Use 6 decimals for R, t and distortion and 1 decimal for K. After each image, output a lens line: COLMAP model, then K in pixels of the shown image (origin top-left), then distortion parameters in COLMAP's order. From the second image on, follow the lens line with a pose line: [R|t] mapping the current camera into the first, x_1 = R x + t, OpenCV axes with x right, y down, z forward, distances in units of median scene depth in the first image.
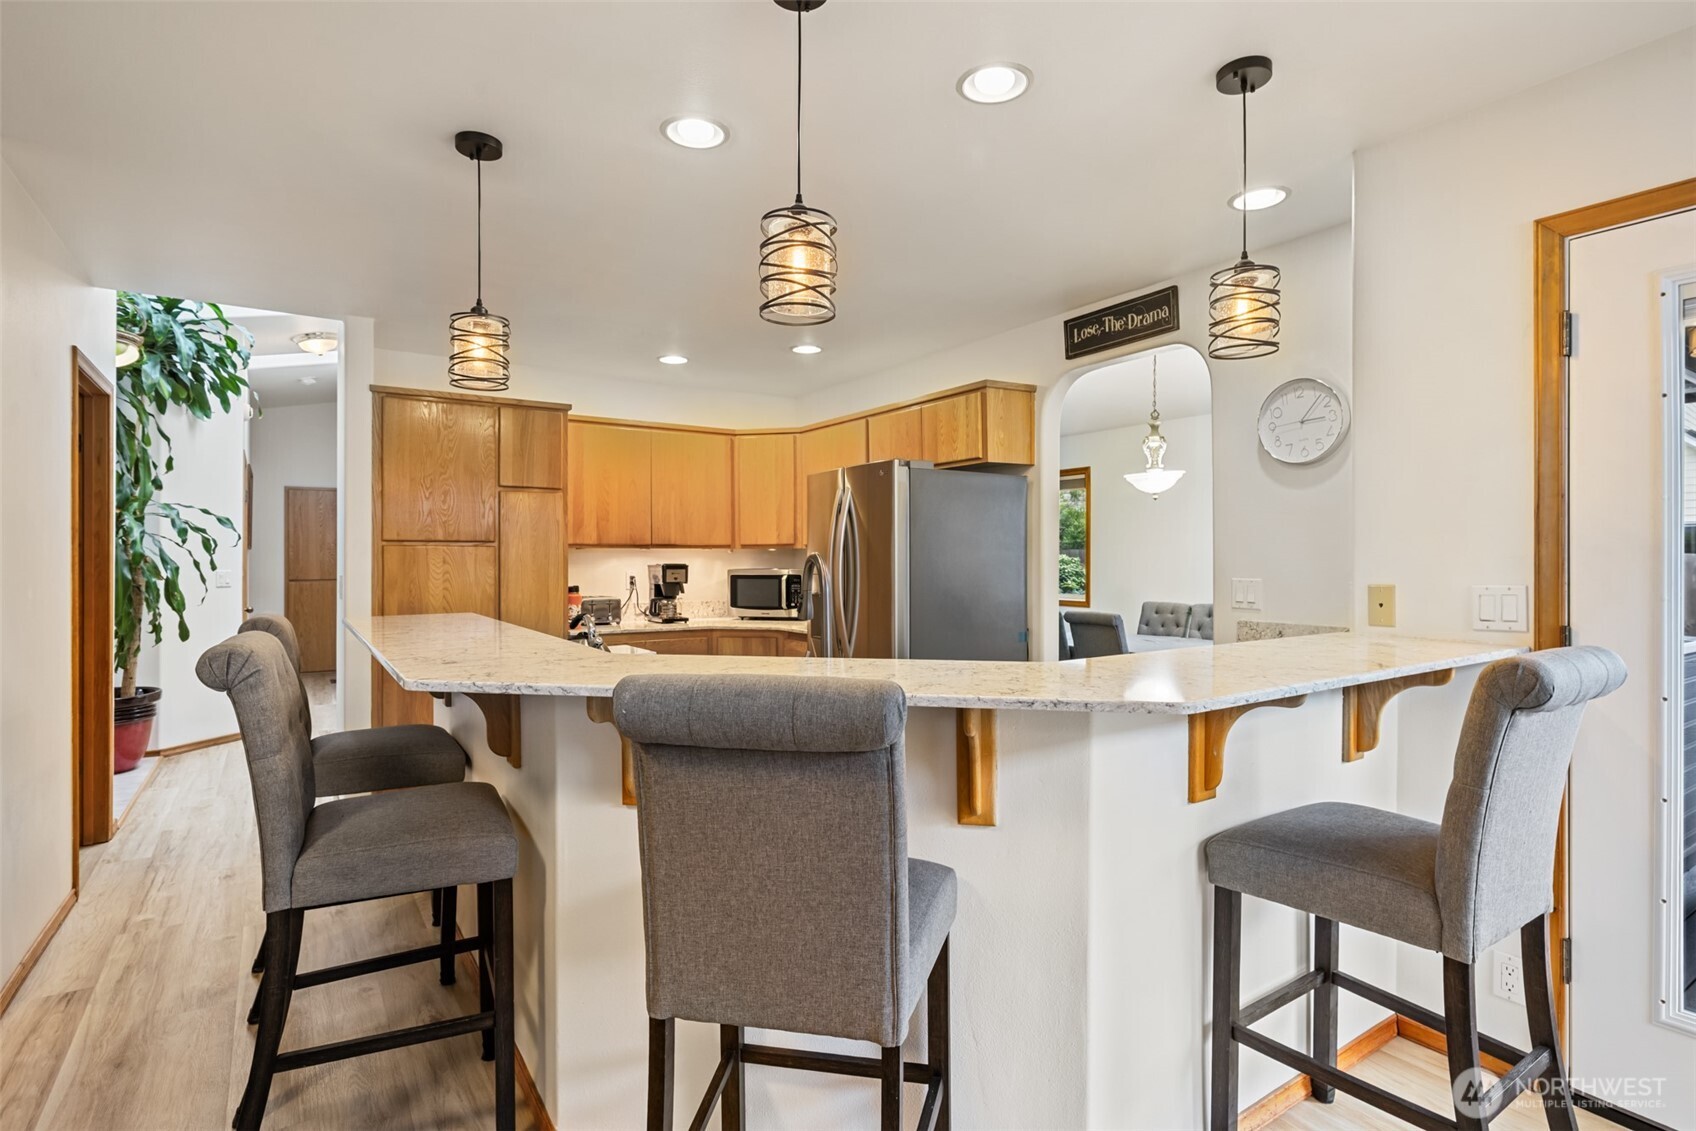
lens RADIAL K [[835.7, 0, 847.6], [0, 835.7, 562.7], [0, 0, 1]] dist [-0.000624, -0.000014]
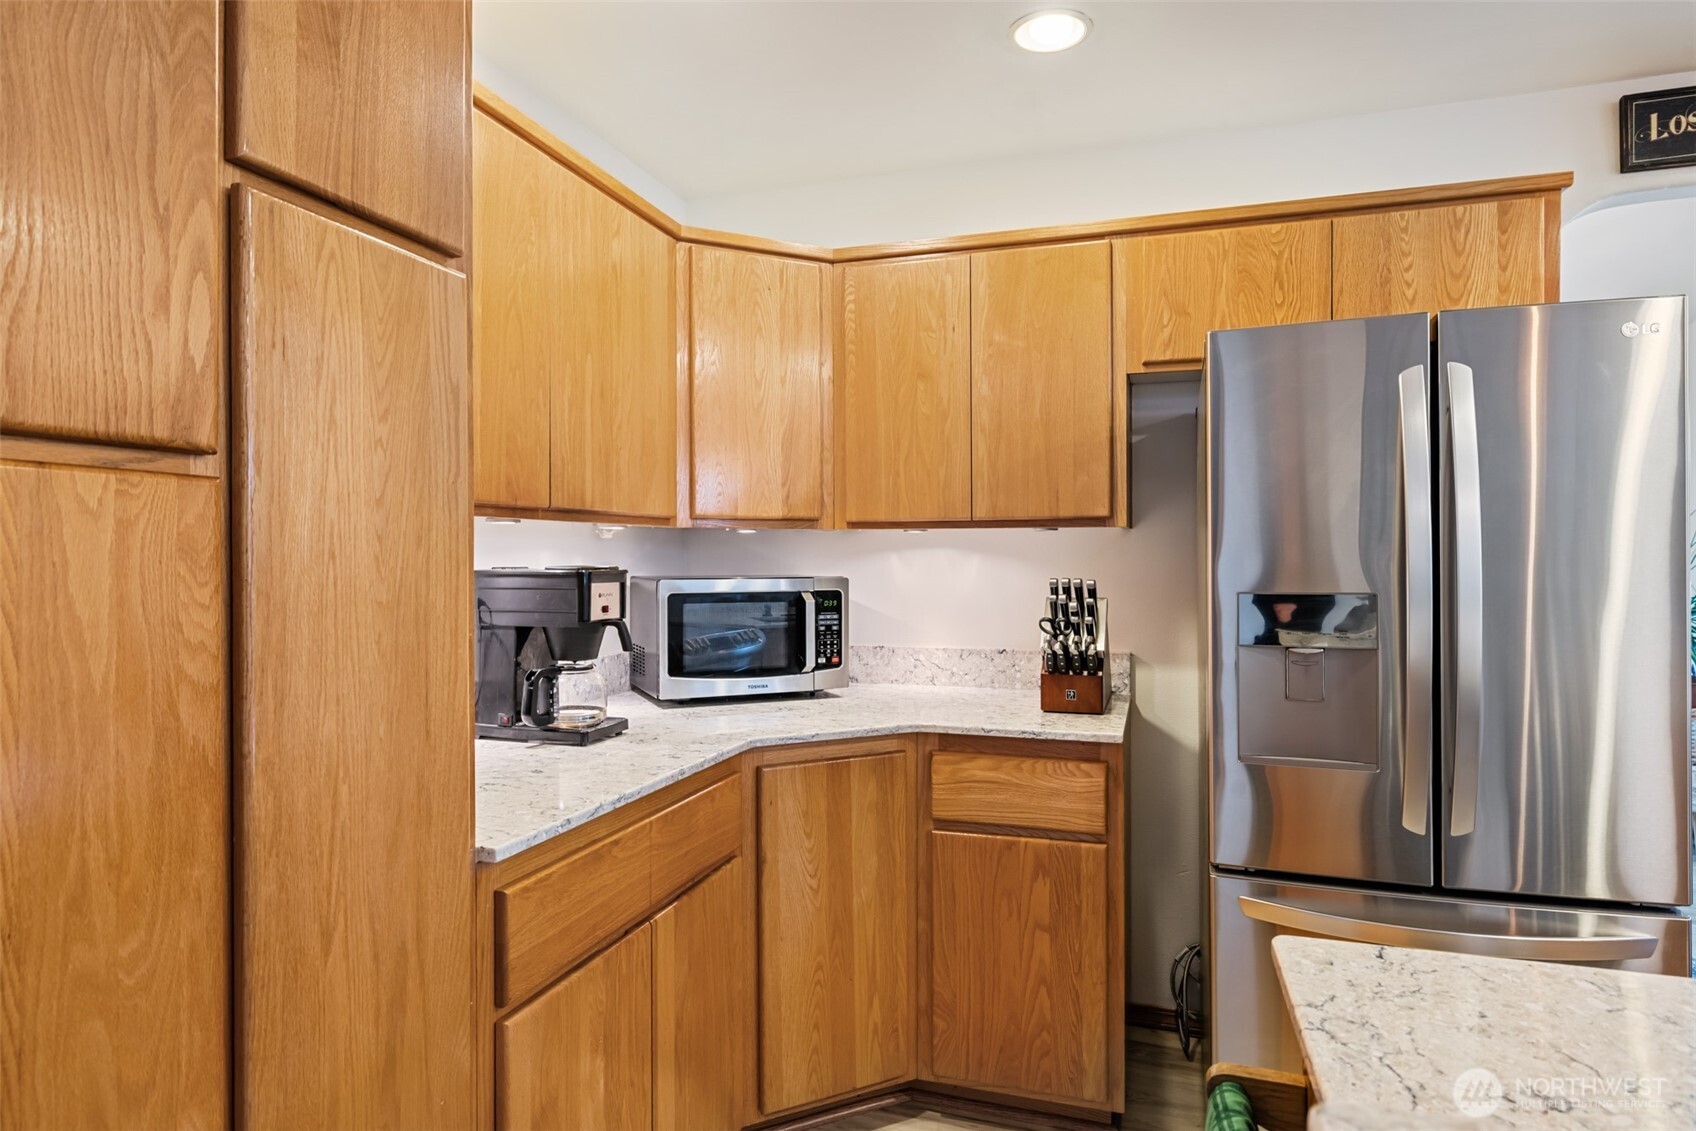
lens RADIAL K [[962.4, 0, 847.9], [0, 962.4, 566.1], [0, 0, 1]] dist [-0.001880, -0.000257]
pose [[0.783040, -0.006047, 0.621942, -0.443114], [0.004421, 0.999982, 0.004156, -0.000546], [-0.621956, -0.000505, 0.783052, 0.744998]]
